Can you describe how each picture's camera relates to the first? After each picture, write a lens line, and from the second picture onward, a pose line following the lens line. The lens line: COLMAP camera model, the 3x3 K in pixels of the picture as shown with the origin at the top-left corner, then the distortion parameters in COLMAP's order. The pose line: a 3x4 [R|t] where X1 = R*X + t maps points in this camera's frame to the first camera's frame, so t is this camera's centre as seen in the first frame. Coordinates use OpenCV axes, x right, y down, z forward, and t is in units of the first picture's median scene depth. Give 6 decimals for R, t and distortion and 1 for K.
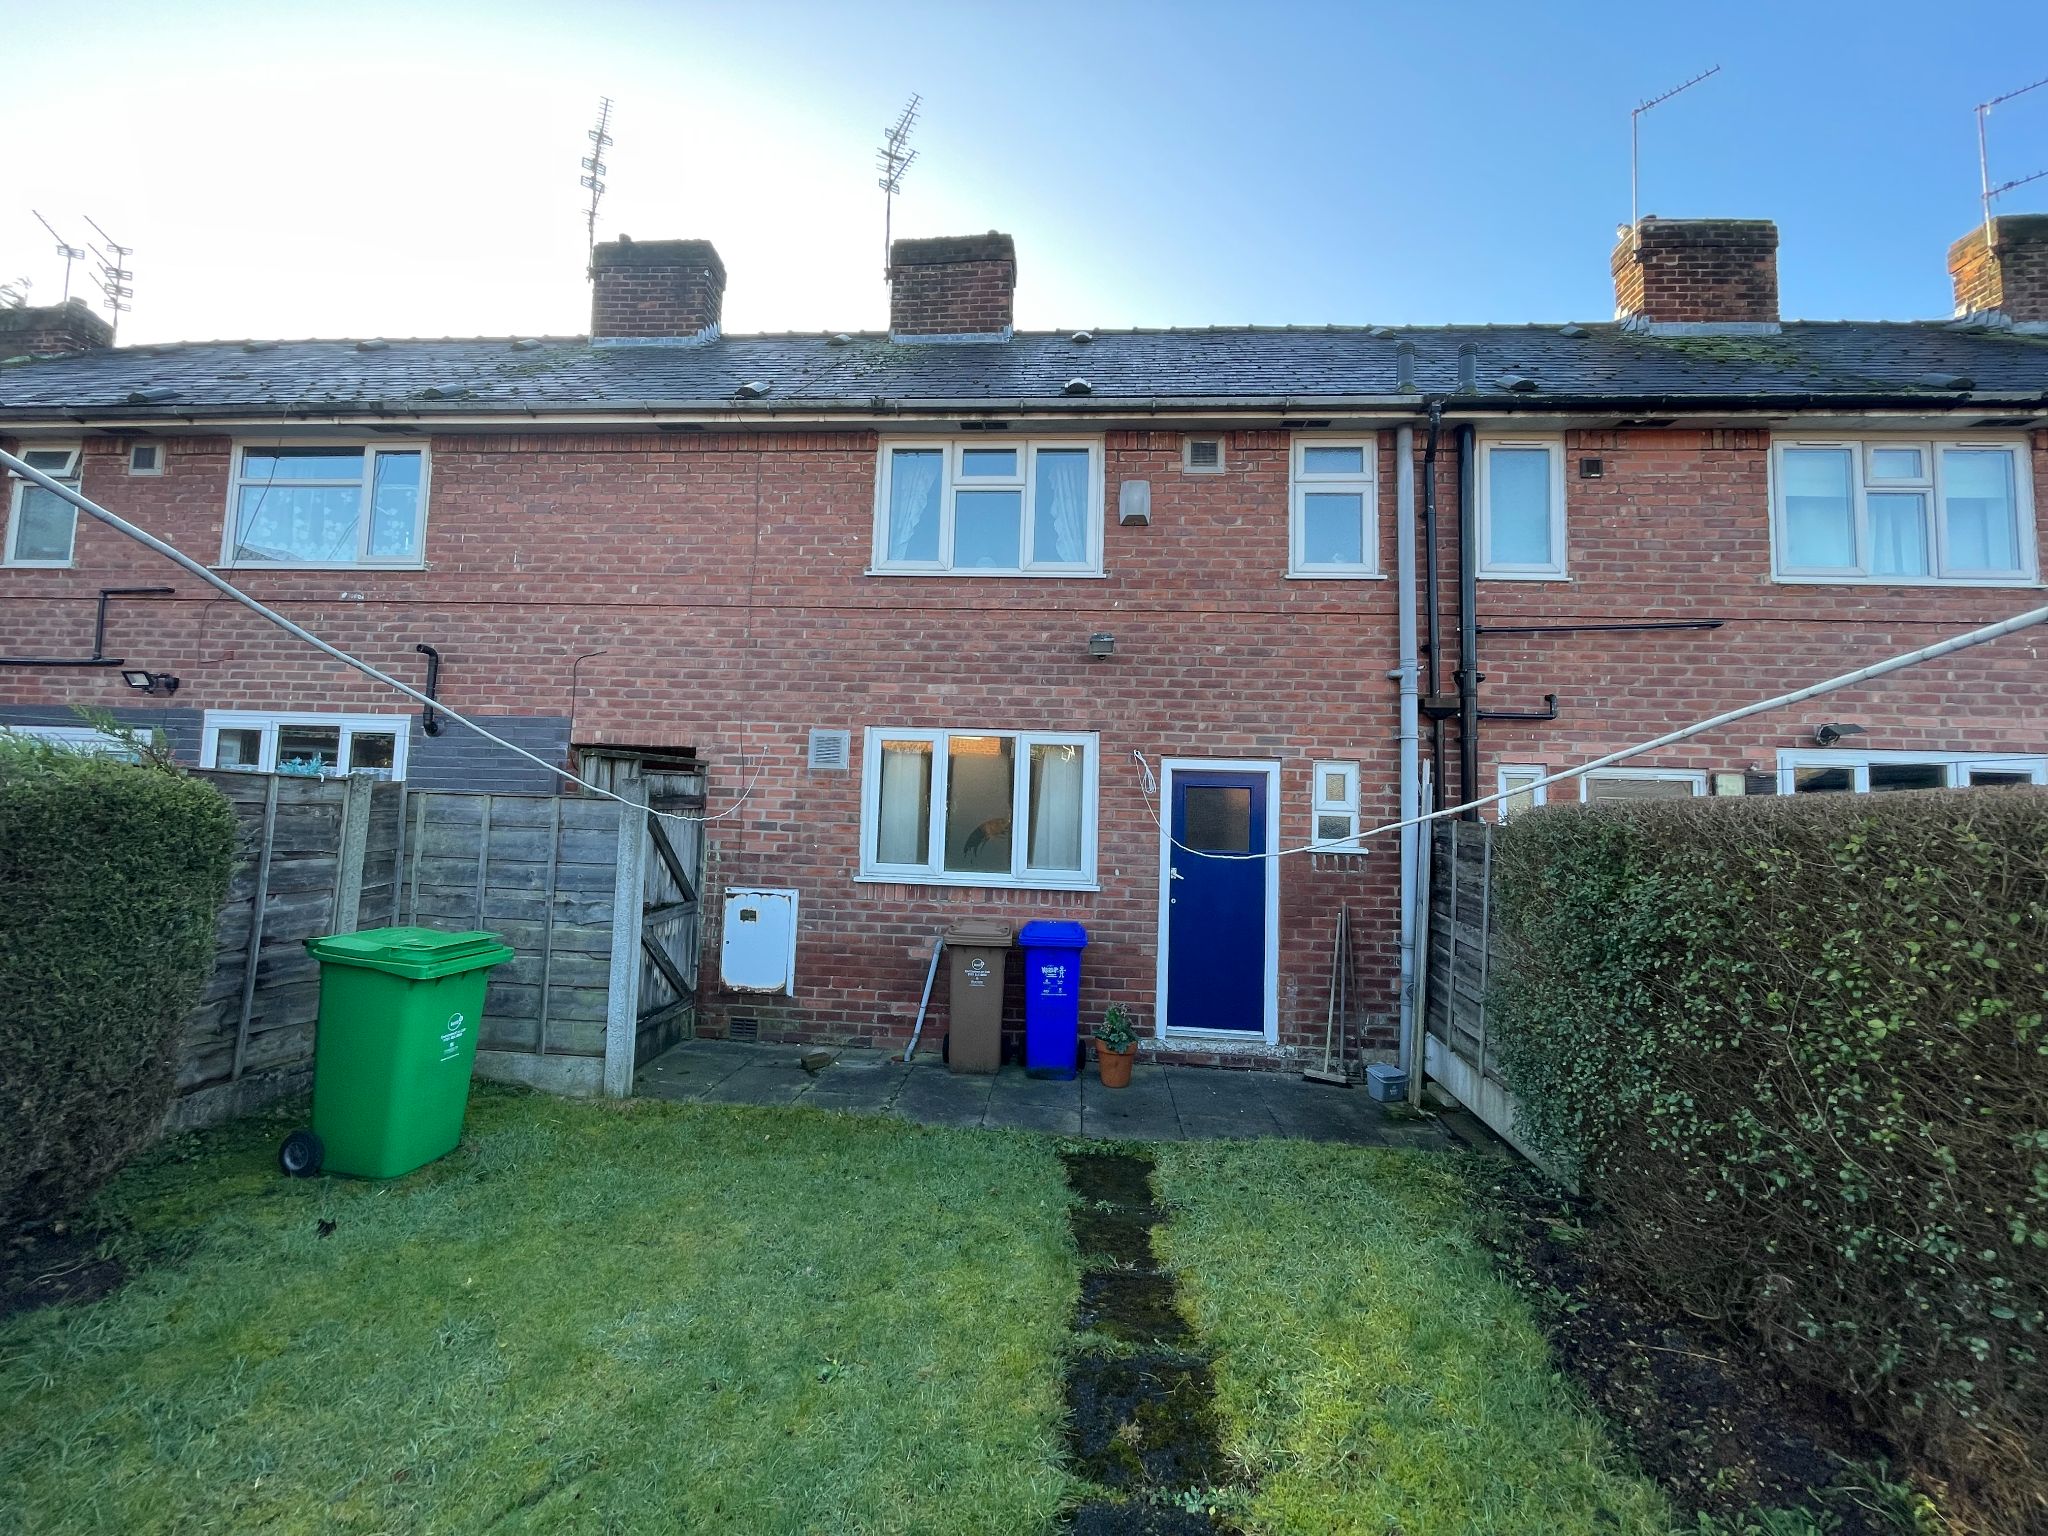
lens RADIAL K [[822.4, 0, 1025.6], [0, 822.4, 740.6], [0, 0, 1]] dist [-0.000066, 0.000035]
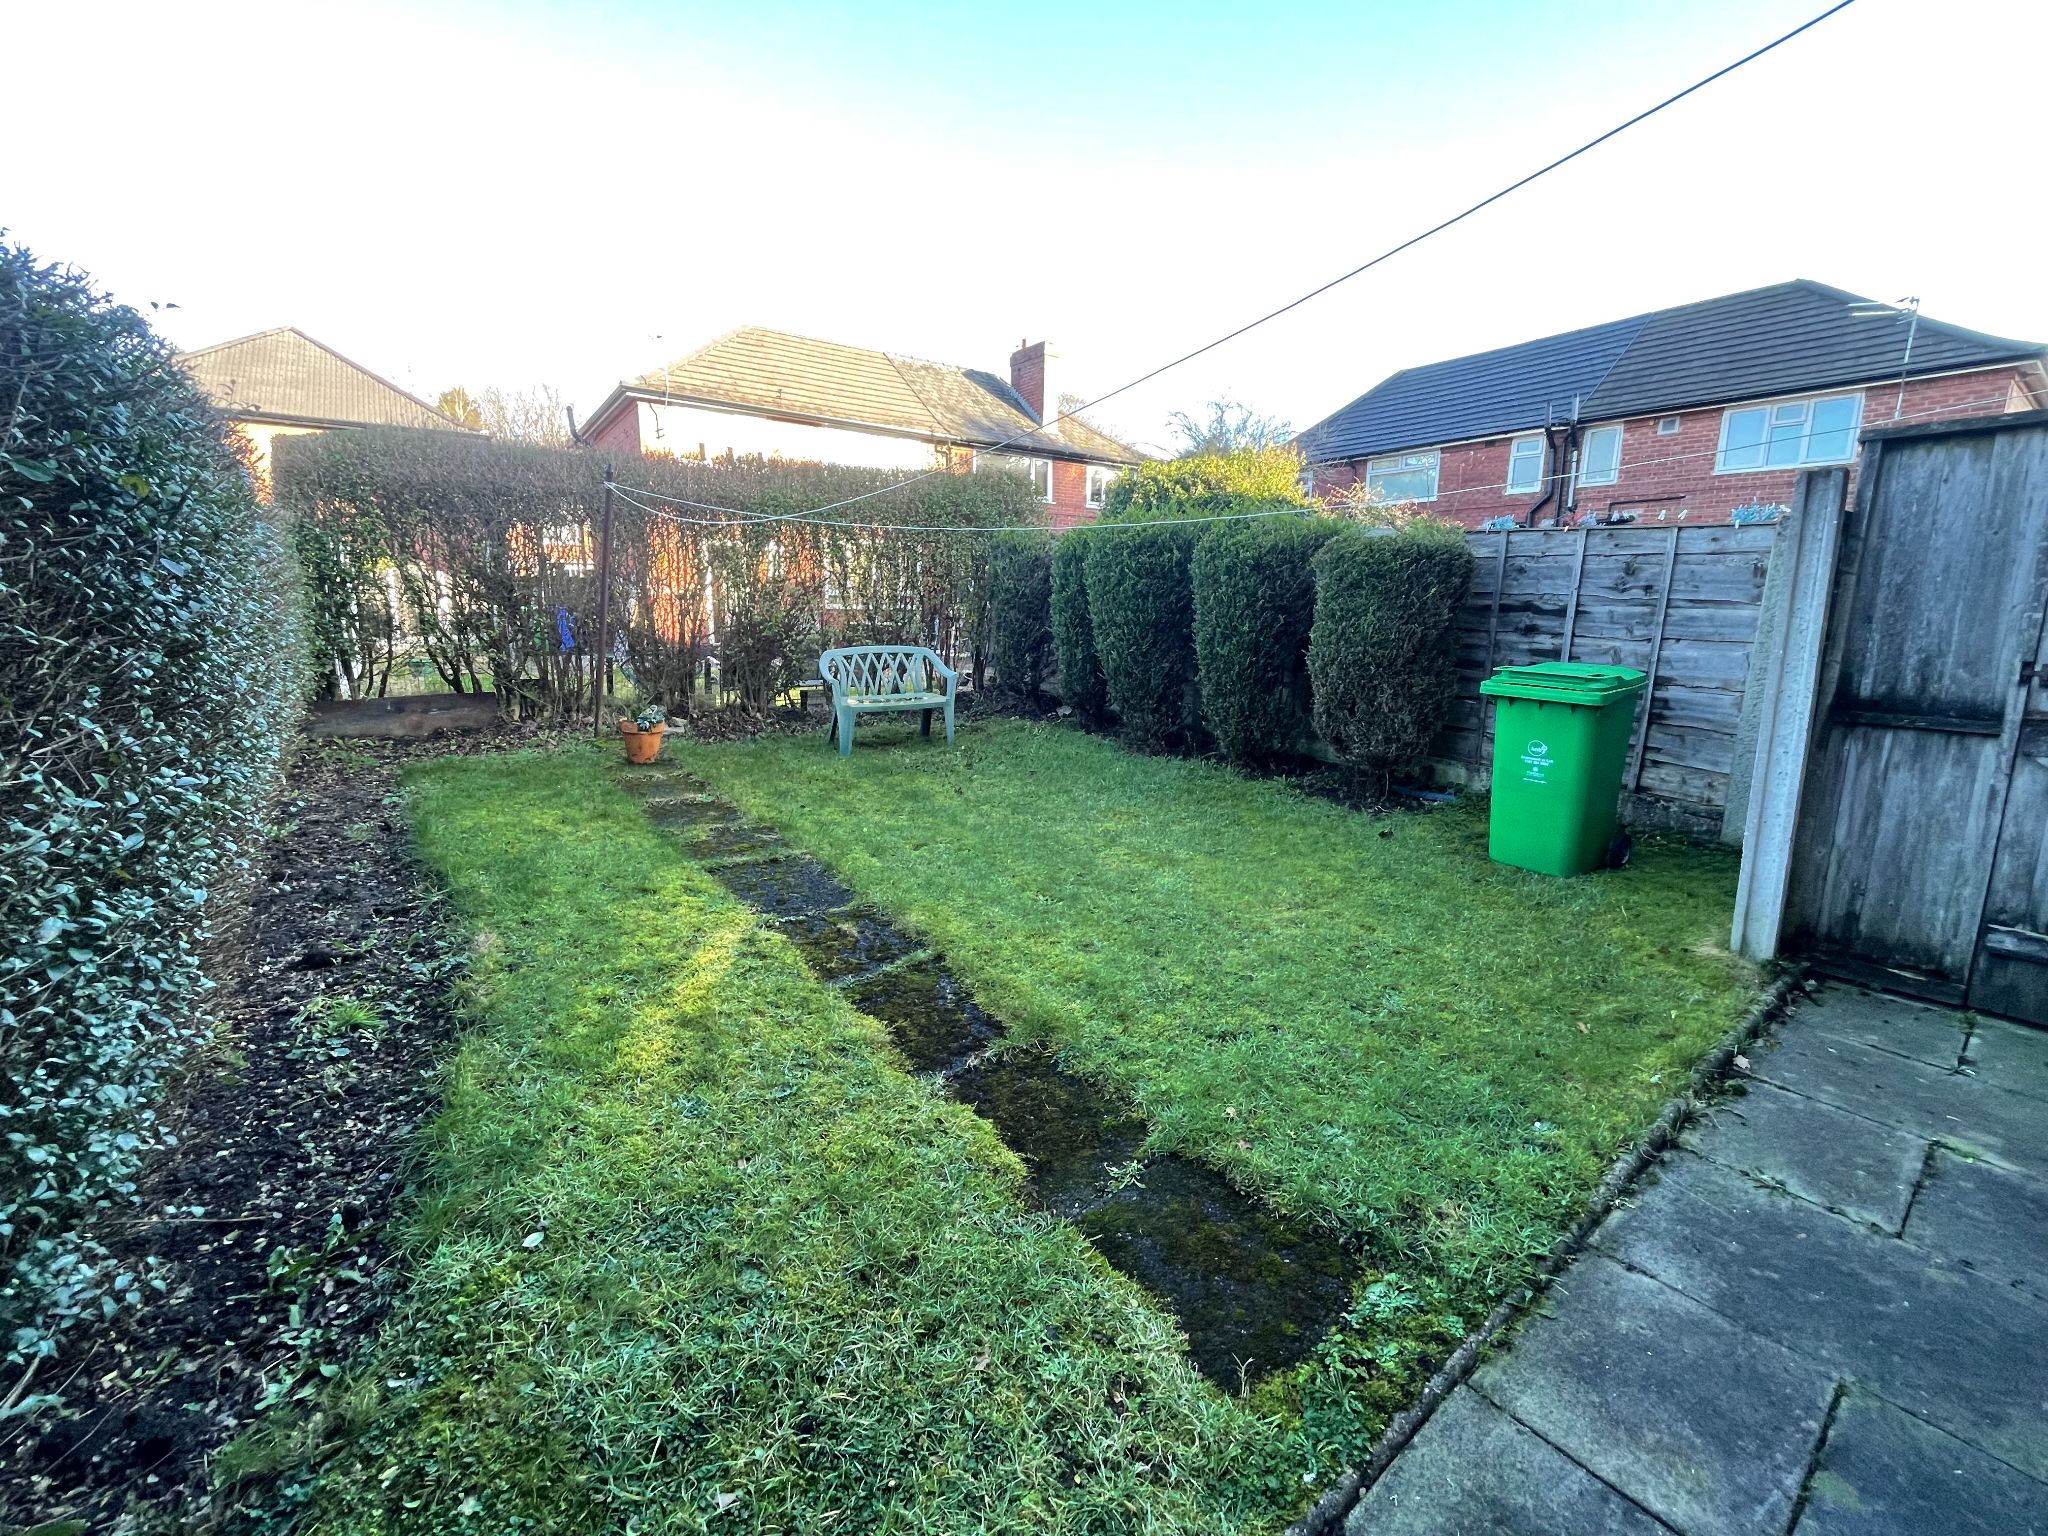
lens RADIAL K [[822.4, 0, 1025.6], [0, 822.4, 740.6], [0, 0, 1]] dist [-0.000066, 0.000035]
pose [[-0.748909, 0.075263, -0.658384, 0.495427], [0.021886, 0.995797, 0.088938, 0.224619], [0.662311, 0.052197, -0.747409, 1.361022]]
